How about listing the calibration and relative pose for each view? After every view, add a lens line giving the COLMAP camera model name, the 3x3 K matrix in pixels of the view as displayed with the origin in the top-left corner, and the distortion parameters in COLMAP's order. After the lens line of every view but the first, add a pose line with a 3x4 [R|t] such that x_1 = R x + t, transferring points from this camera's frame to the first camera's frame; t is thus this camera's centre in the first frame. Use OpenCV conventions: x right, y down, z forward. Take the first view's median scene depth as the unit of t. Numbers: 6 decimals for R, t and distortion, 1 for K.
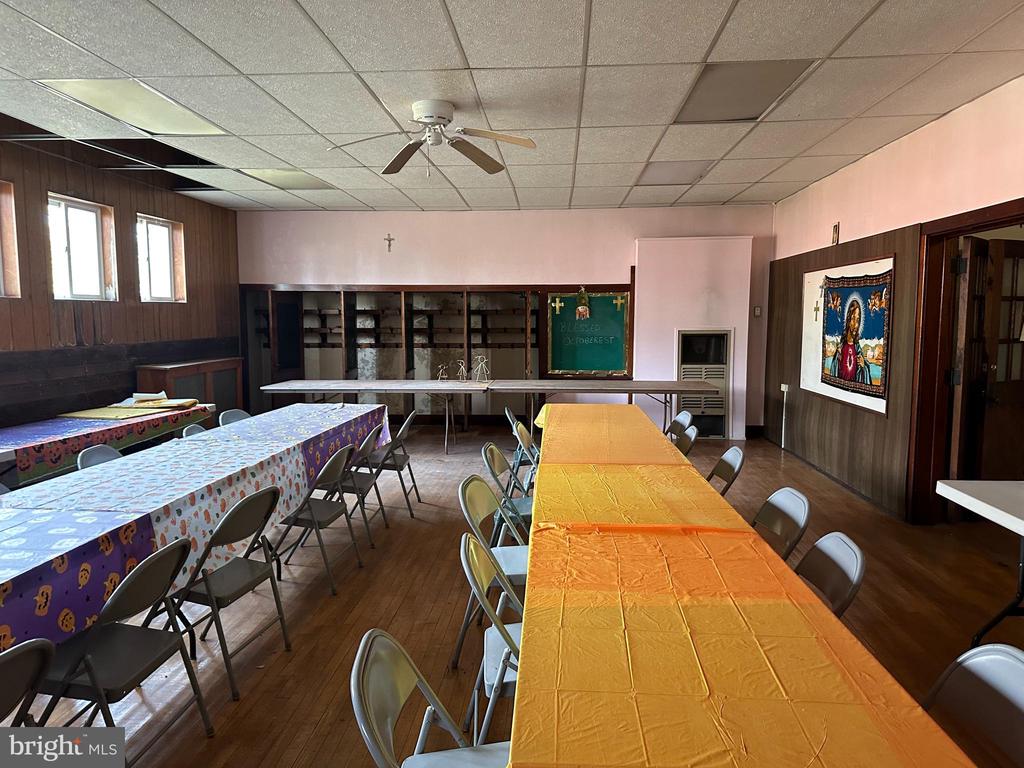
lens RADIAL K [[730.2, 0, 512.3], [0, 730.2, 390.5], [0, 0, 1]] dist [0.062614, -0.063740]
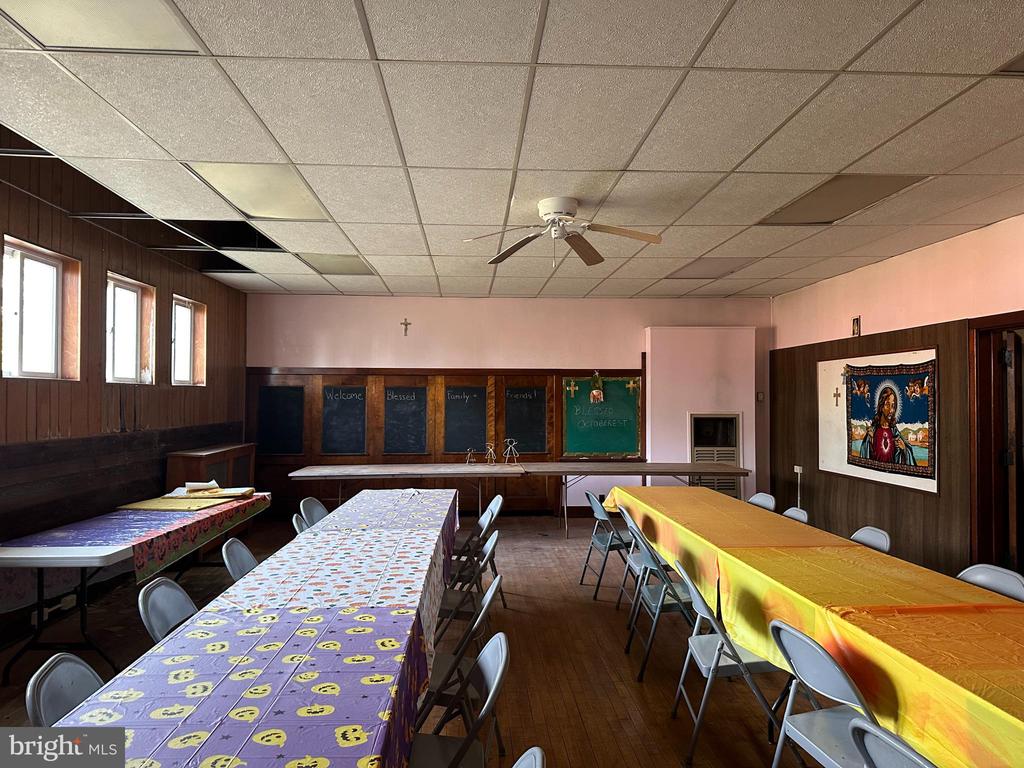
lens RADIAL K [[730.2, 0, 510.1], [0, 730.2, 385.0], [0, 0, 1]] dist [0.062614, -0.063740]
pose [[0.990822, 0.005057, 0.135079, -0.224462], [0.011236, 0.992761, -0.119582, -0.002225], [-0.134706, 0.120003, 0.983592, 0.009320]]
